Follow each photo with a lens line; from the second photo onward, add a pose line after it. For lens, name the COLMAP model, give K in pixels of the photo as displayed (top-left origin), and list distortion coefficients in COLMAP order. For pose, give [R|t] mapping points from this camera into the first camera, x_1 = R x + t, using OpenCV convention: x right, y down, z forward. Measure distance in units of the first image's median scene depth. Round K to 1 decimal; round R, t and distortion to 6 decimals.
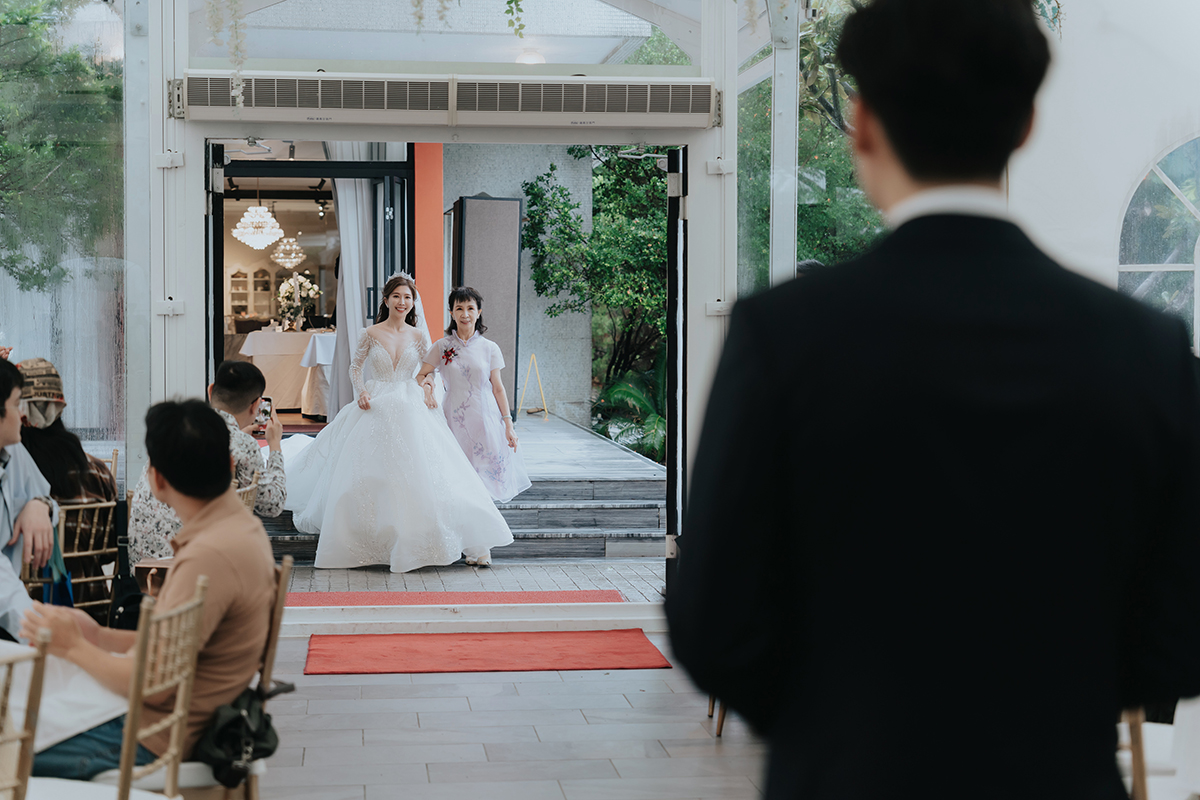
lens RADIAL K [[2177.1, 0, 600.3], [0, 2177.1, 399.6], [0, 0, 1]] dist [0.055678, 0.000000]
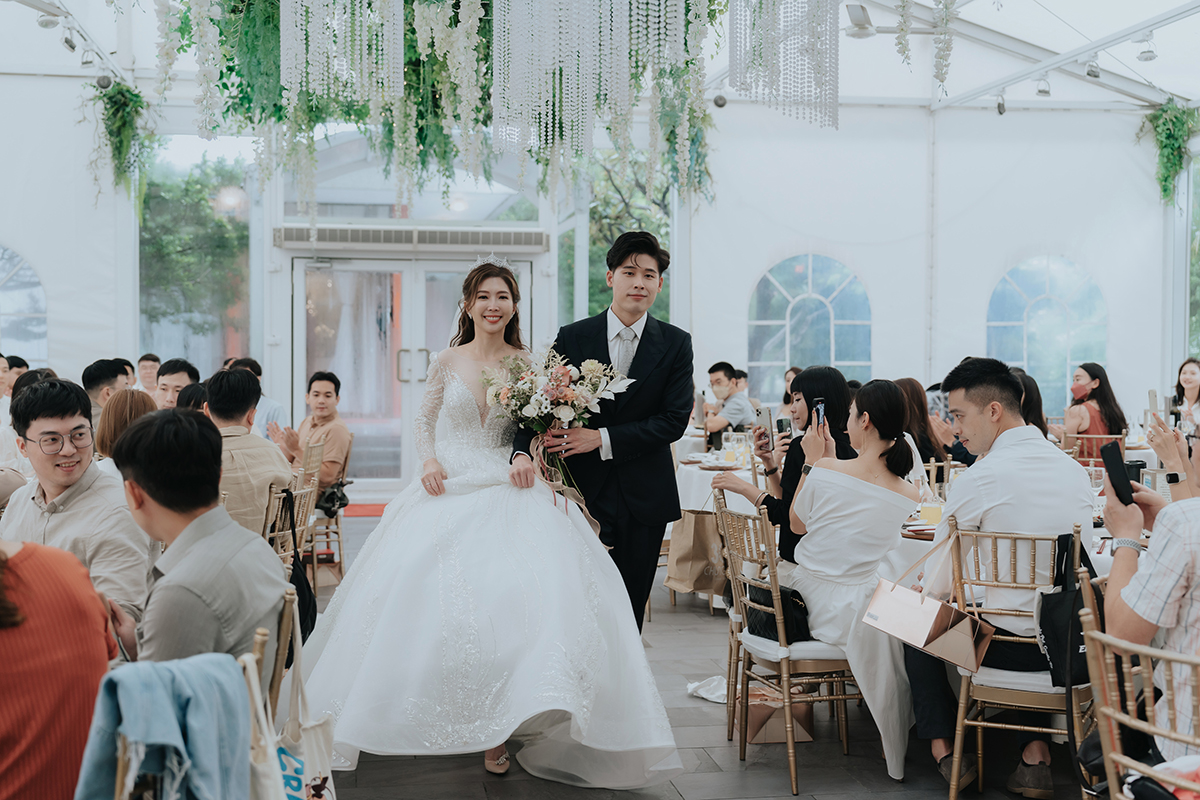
lens RADIAL K [[1564.5, 0, 600.0], [0, 1564.5, 398.3], [0, 0, 1]] dist [-0.030612, 0.000000]
pose [[0.998985, -0.000810, 0.045045, 0.037793], [0.000942, 0.999995, -0.002902, 0.014912], [-0.045043, 0.002941, 0.998981, -0.457024]]
